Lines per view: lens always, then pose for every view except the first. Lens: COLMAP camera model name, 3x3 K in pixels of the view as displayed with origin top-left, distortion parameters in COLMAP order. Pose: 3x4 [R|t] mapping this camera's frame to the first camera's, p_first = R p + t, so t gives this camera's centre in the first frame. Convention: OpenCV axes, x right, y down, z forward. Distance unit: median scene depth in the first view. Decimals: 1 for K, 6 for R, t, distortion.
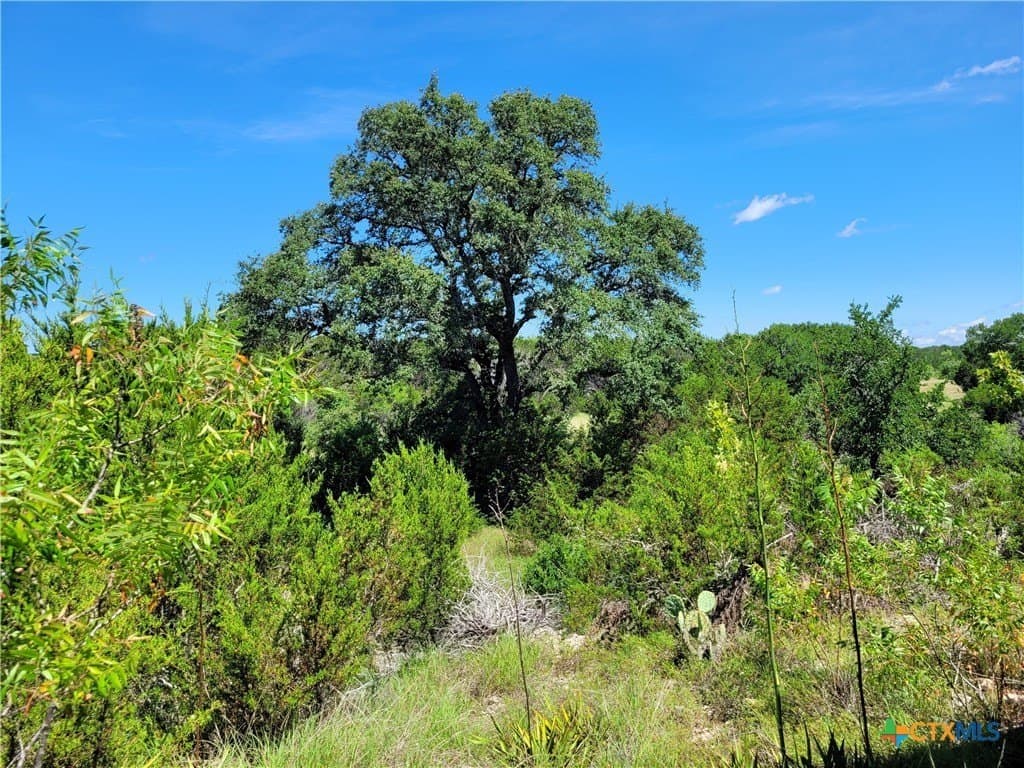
lens RADIAL K [[737.6, 0, 512.0], [0, 737.6, 384.0], [0, 0, 1]] dist [-0.001313, 0.004742]
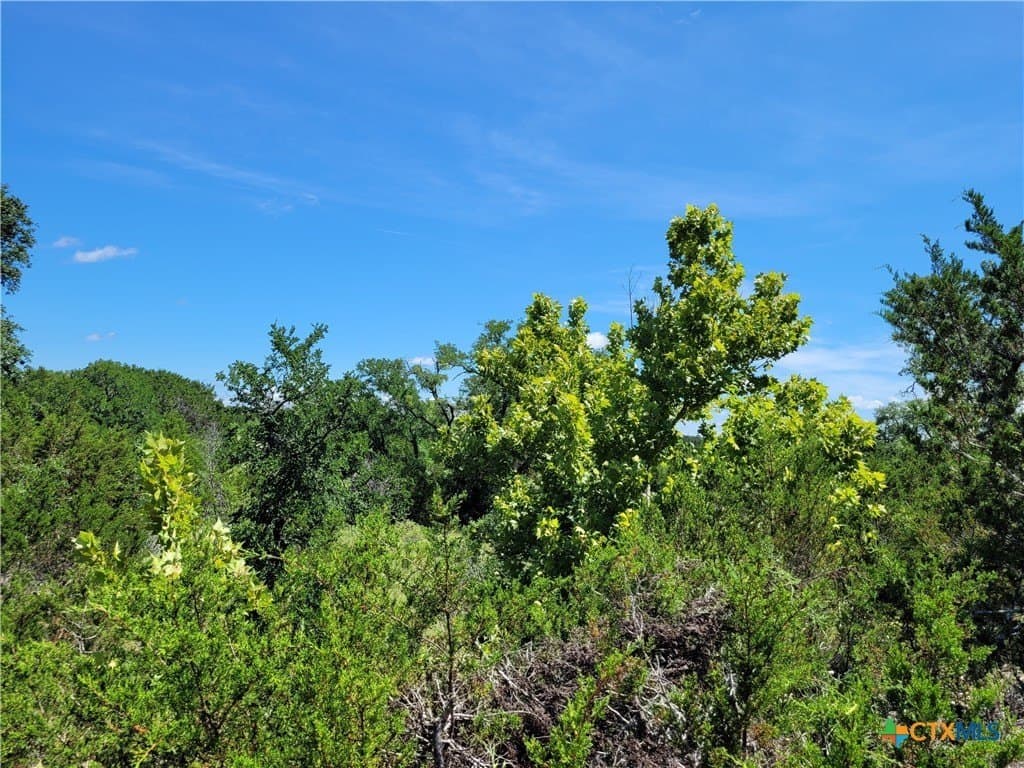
lens RADIAL K [[737.6, 0, 512.0], [0, 737.6, 384.0], [0, 0, 1]] dist [-0.001313, 0.004742]
pose [[0.635455, 0.098658, 0.765809, 0.016417], [-0.042284, 0.994762, -0.093067, 0.008067], [-0.770979, 0.026759, 0.636298, 0.166650]]
